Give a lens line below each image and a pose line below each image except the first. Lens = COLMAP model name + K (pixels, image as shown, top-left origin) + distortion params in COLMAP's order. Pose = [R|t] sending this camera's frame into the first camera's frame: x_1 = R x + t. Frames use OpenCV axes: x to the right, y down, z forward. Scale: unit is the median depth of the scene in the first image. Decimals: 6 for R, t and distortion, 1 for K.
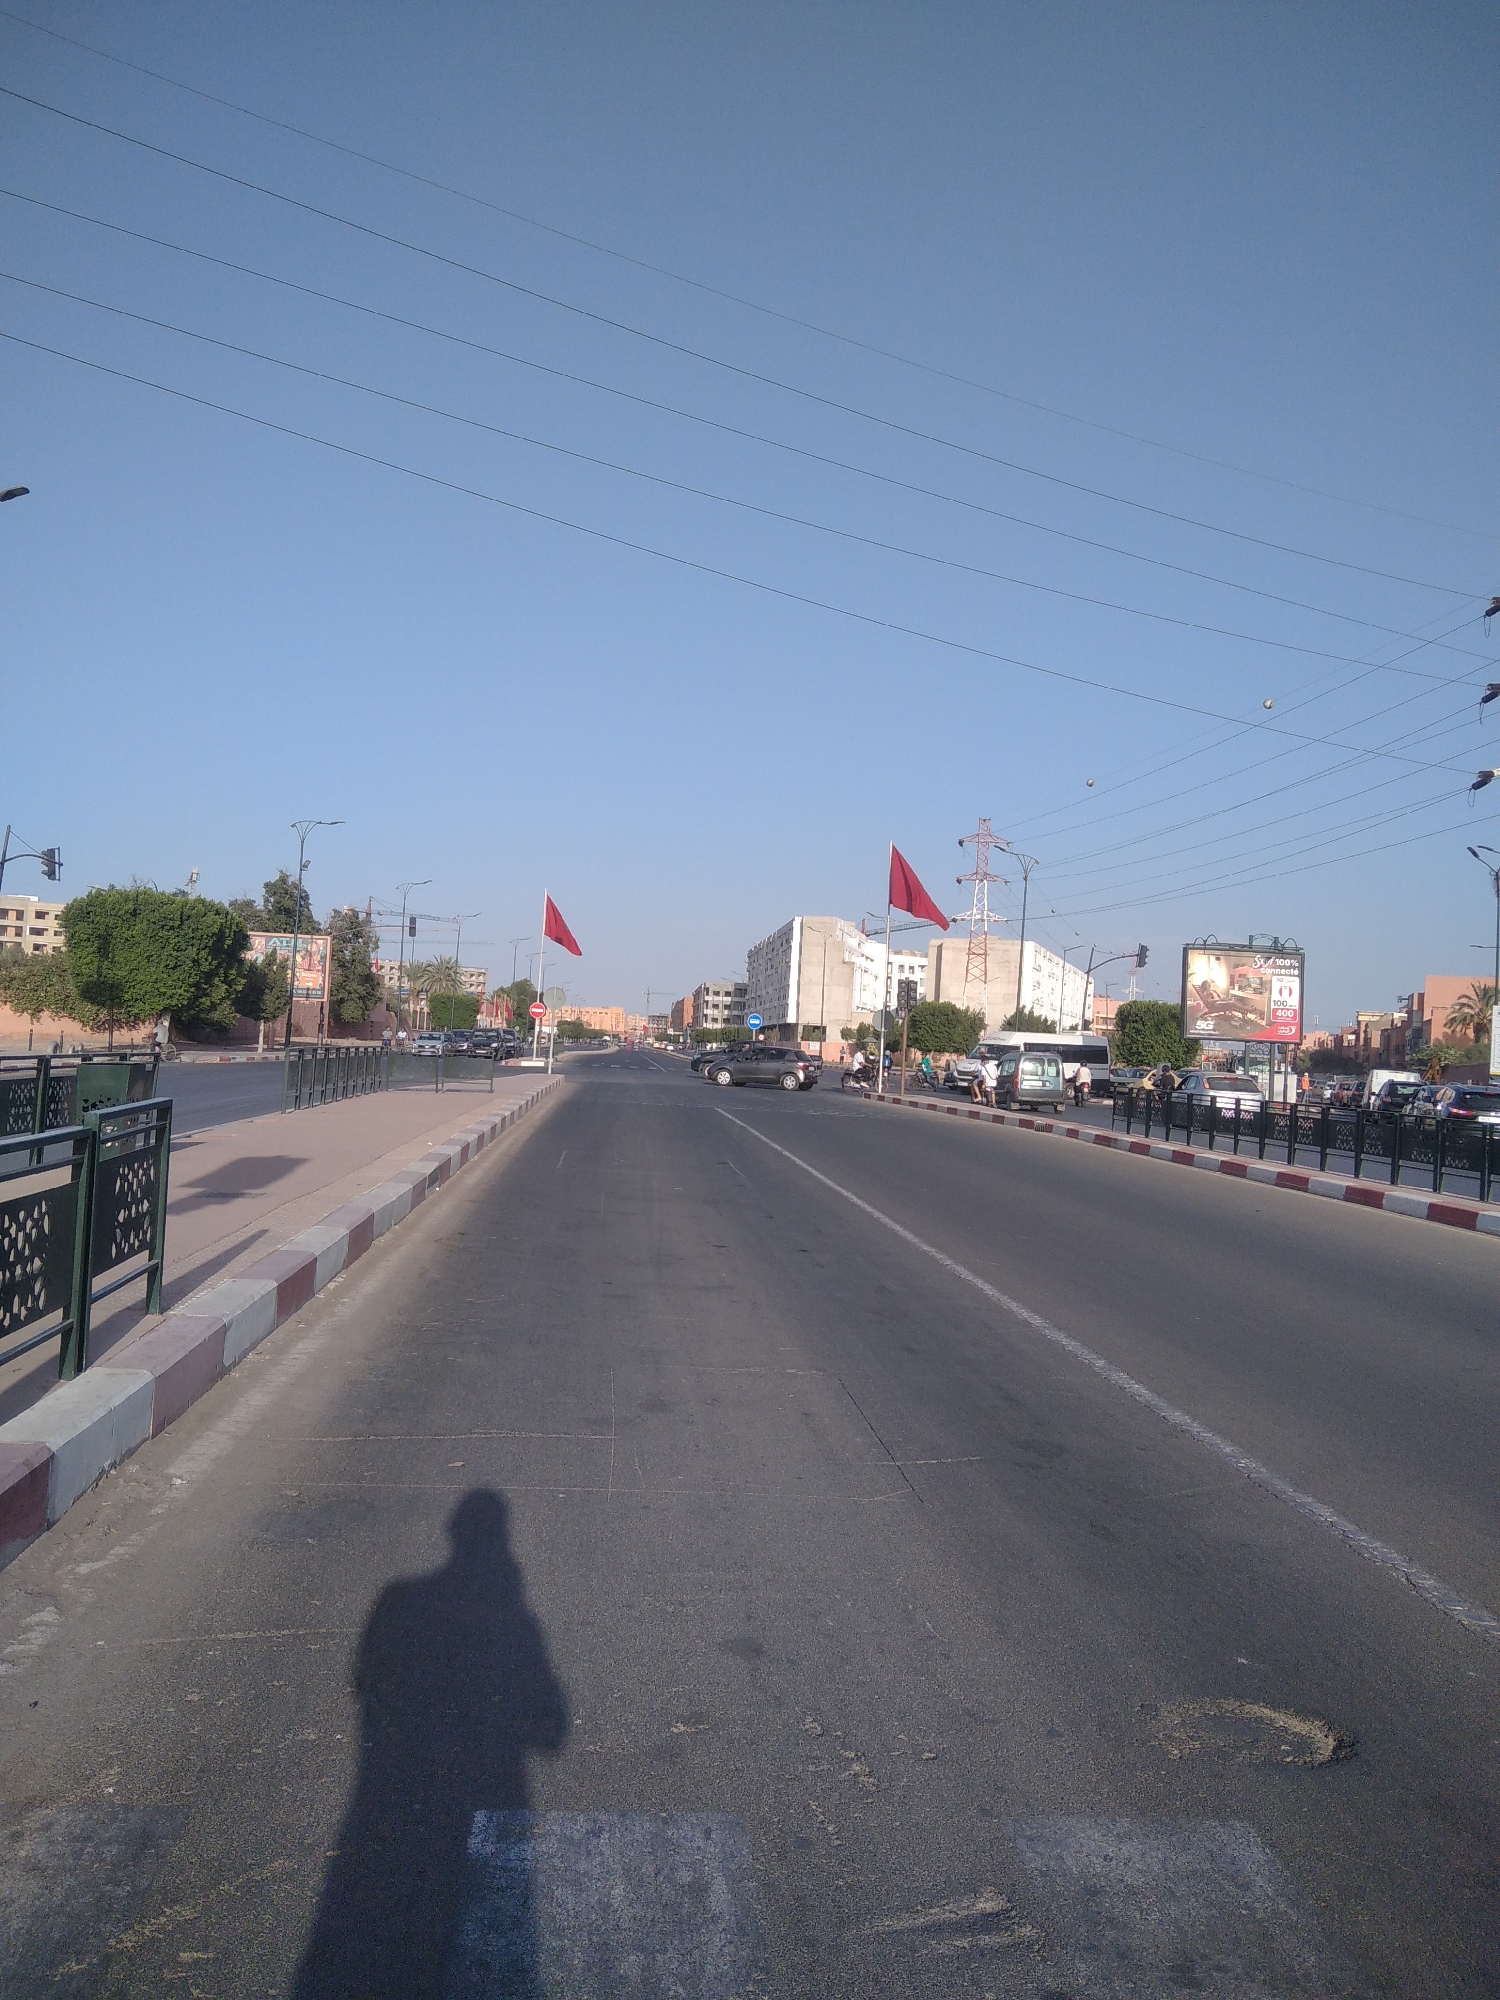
lens RADIAL K [[1651.8, 0, 750.0], [0, 1651.8, 1000.0], [0, 0, 1]] dist [0.114200, -0.190500]
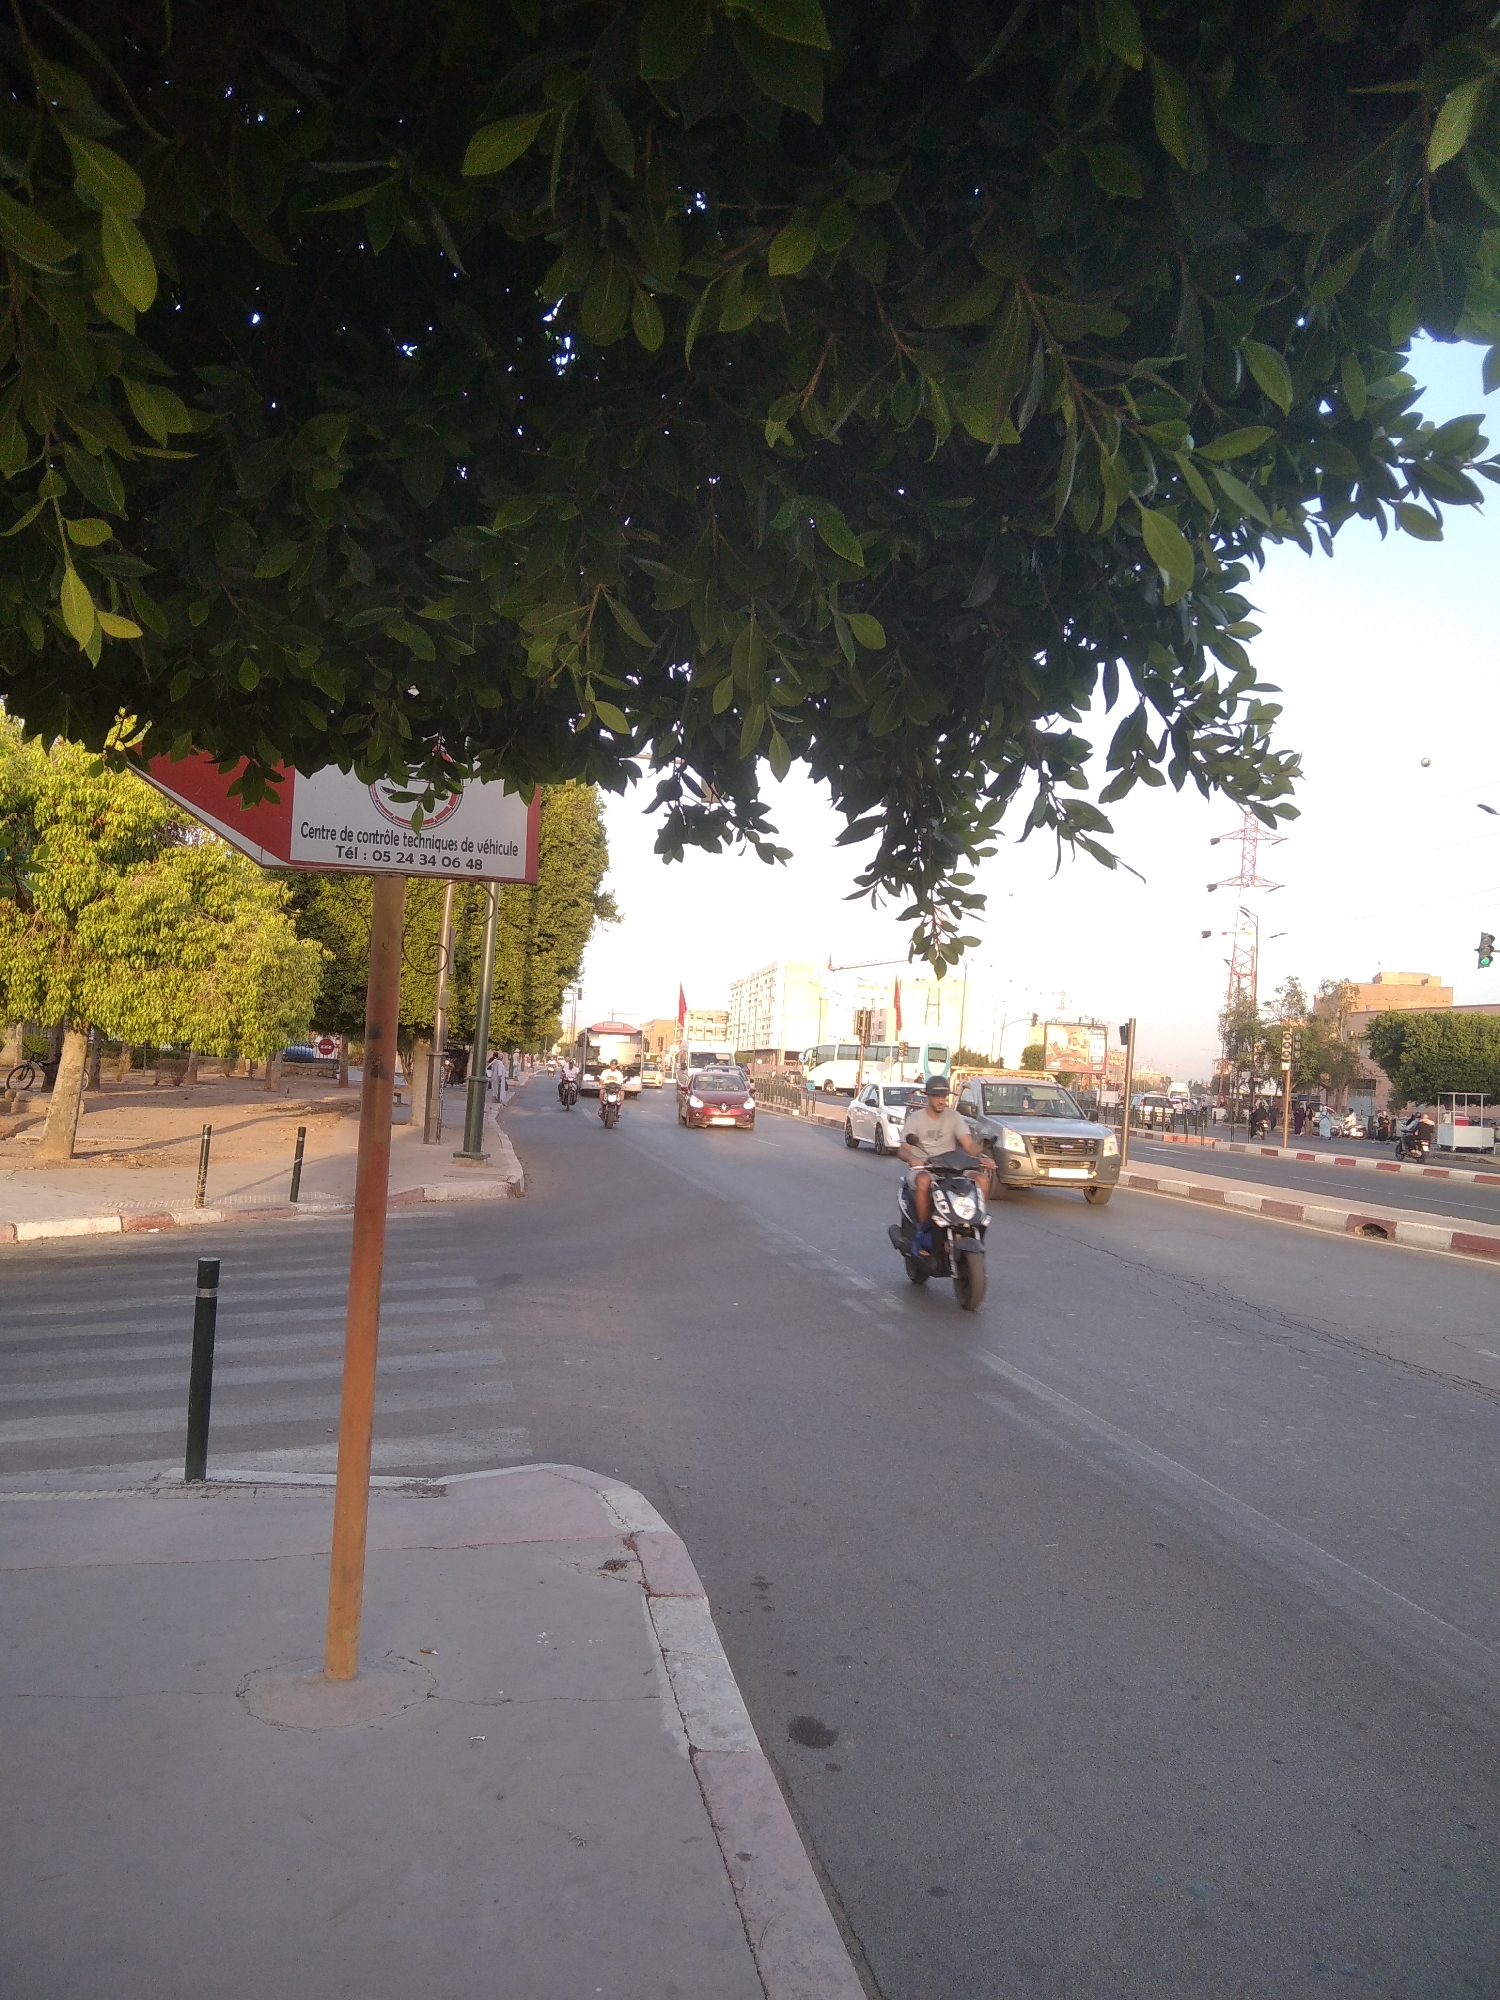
lens RADIAL K [[1649.8, 0, 752.0], [0, 1649.8, 988.5], [0, 0, 1]] dist [0.069125, -0.097578]
pose [[0.999443, 0.009161, 0.032093, -0.145444], [-0.008595, 0.999806, -0.017733, -0.036189], [-0.032249, 0.017447, 0.999328, -0.928735]]
